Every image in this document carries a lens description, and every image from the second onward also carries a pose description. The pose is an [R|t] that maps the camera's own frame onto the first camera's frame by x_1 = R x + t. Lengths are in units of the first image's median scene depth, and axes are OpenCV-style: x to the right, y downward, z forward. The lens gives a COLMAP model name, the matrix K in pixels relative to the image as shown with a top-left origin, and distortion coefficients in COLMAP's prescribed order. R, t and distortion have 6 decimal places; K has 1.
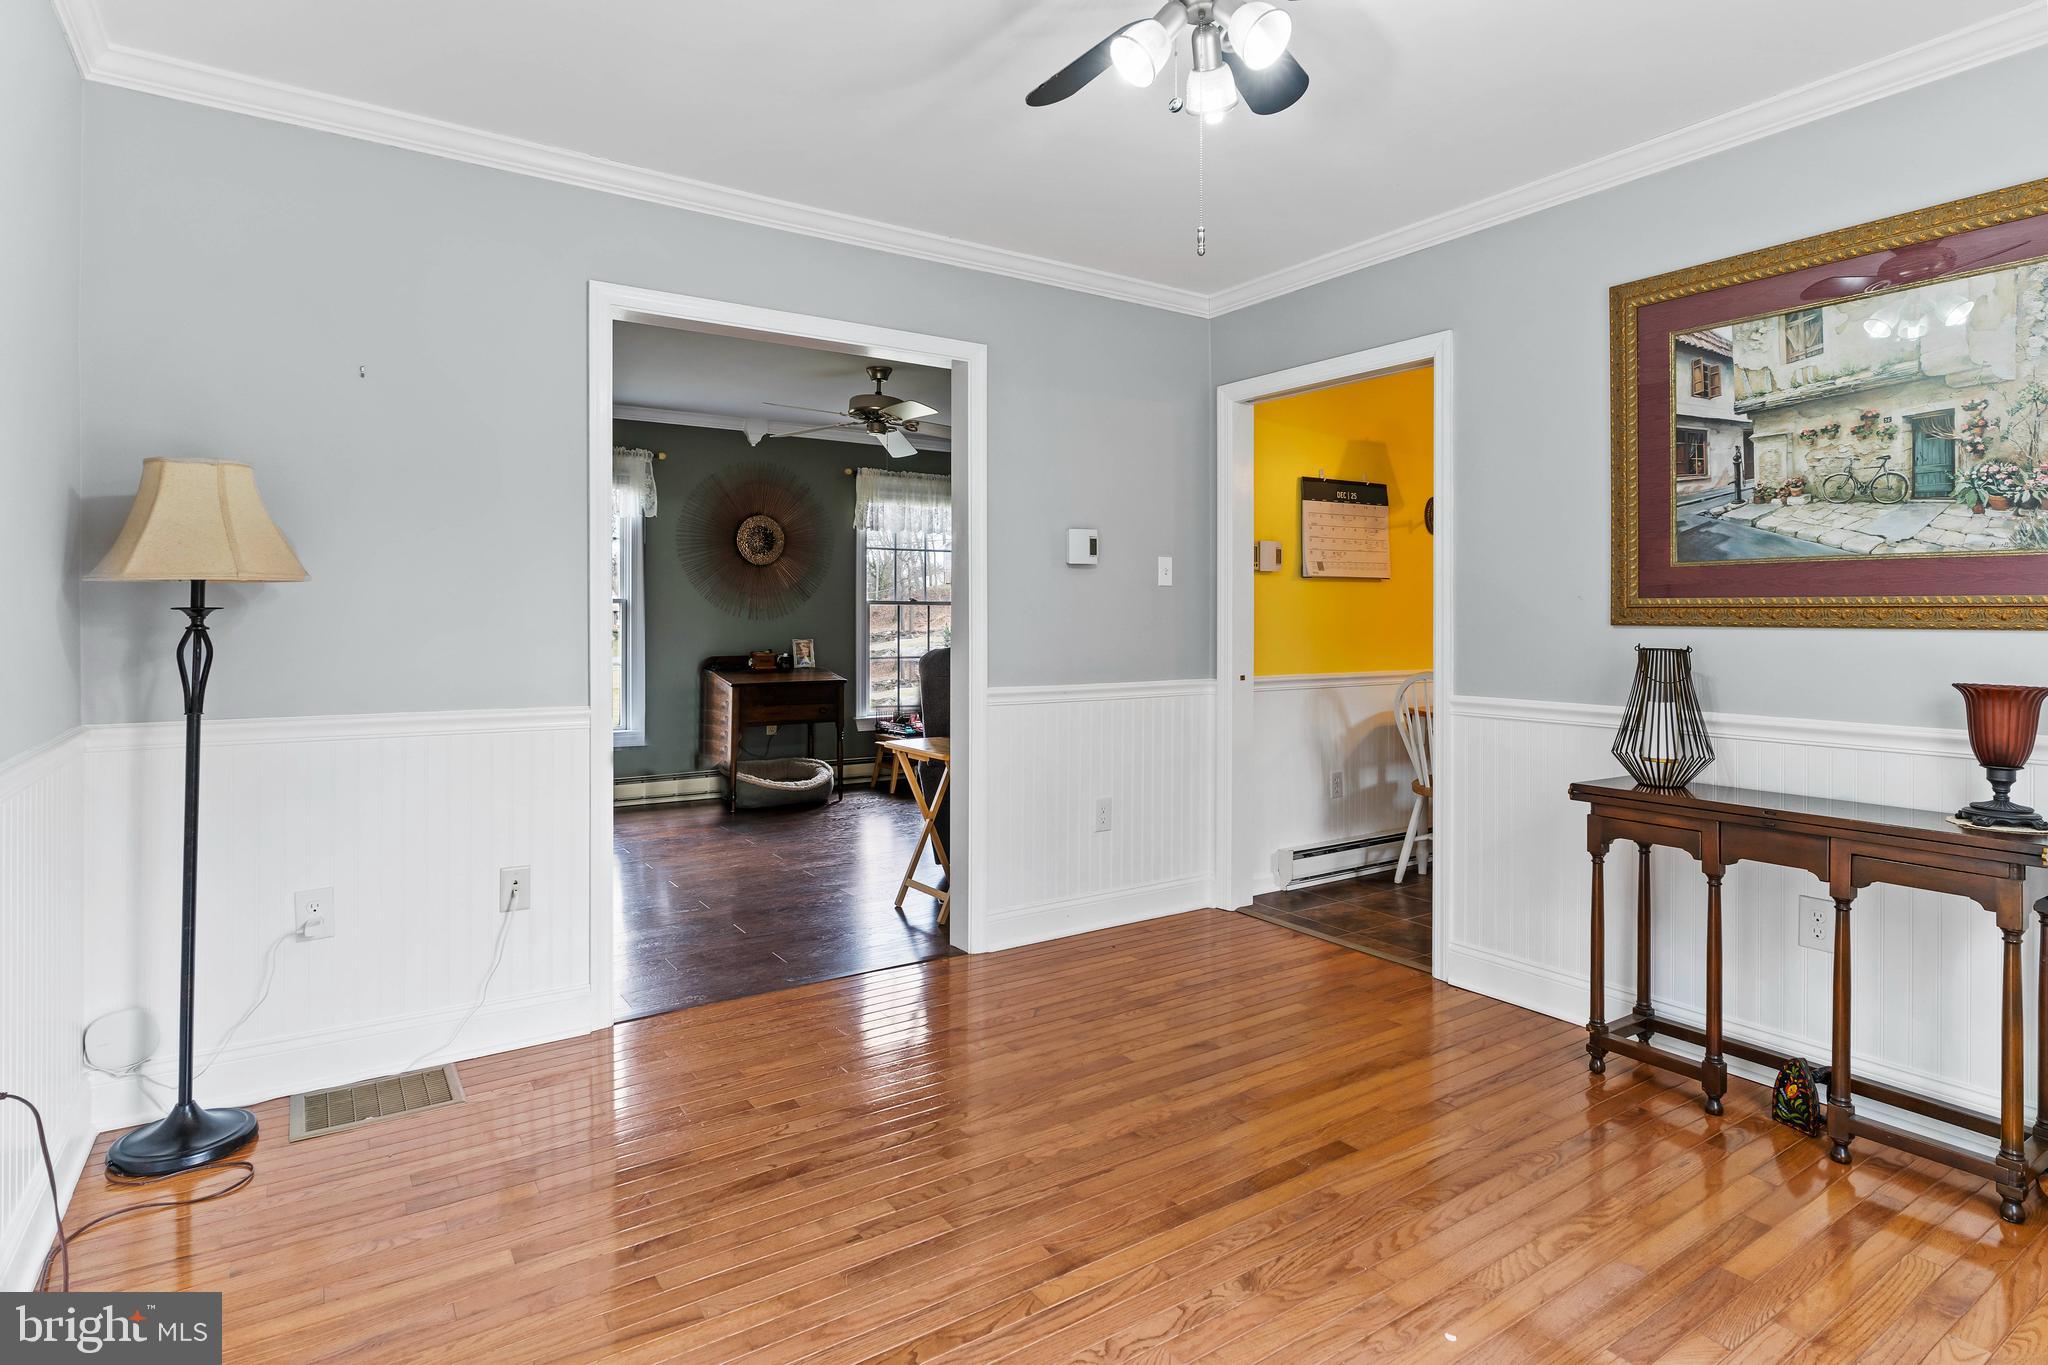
lens RADIAL K [[1072.0, 0, 1021.6], [0, 1072.0, 619.7], [0, 0, 1]] dist [0.000494, 0.000476]
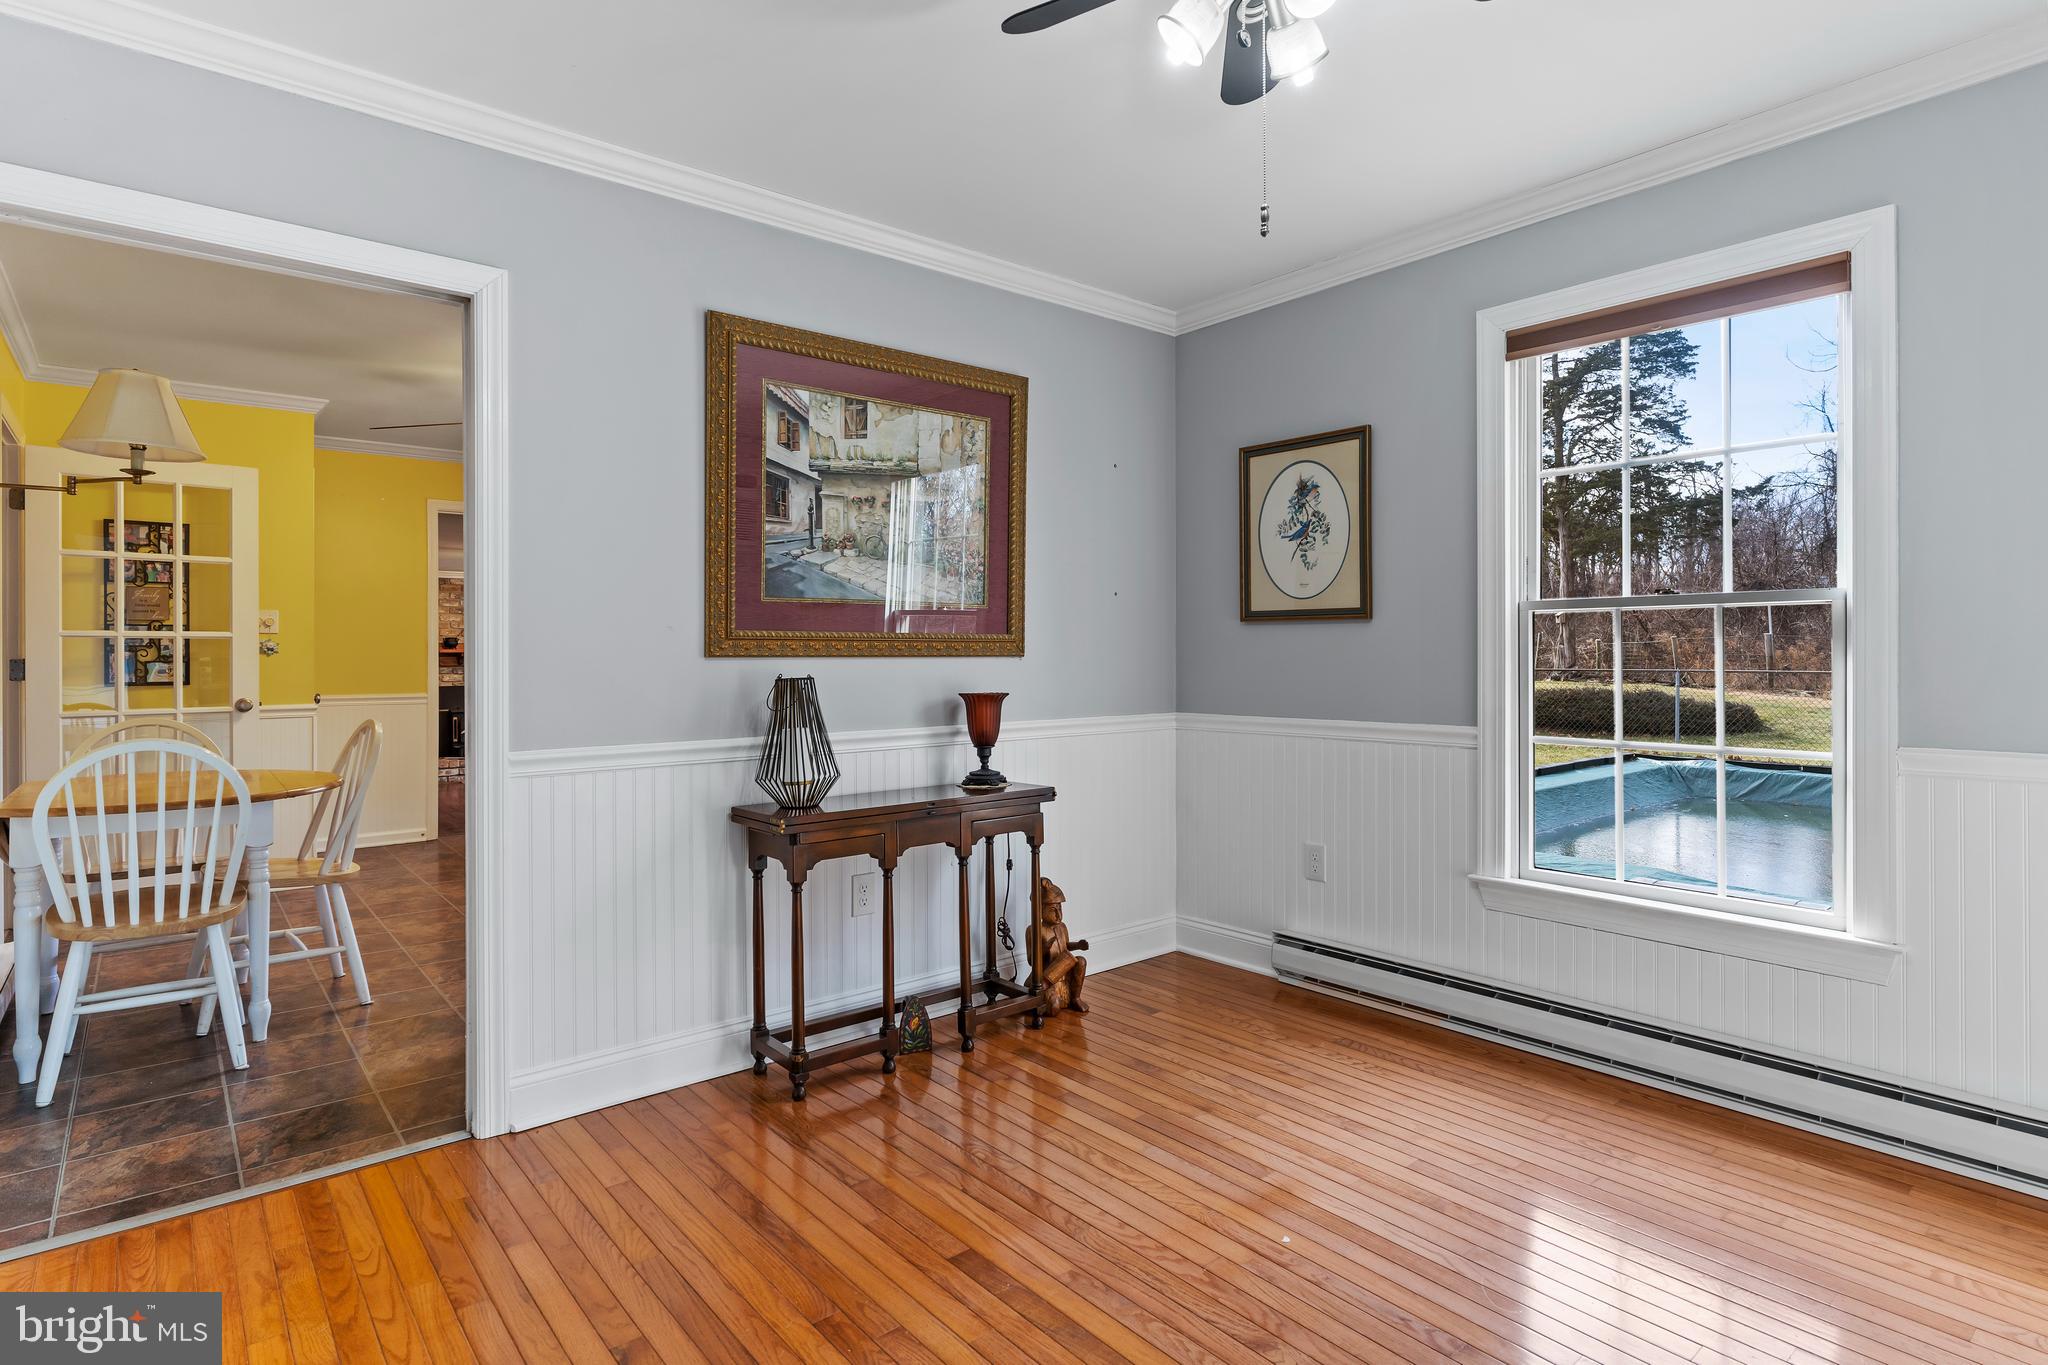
lens RADIAL K [[1062.3, 0, 1025.0], [0, 1062.3, 655.2], [0, 0, 1]] dist [-0.003516, -0.000570]
pose [[-0.102059, 0.000616, 0.994778, -0.482895], [0.012047, 0.999927, 0.000617, 0.006809], [-0.994705, 0.012047, -0.102059, 0.897529]]
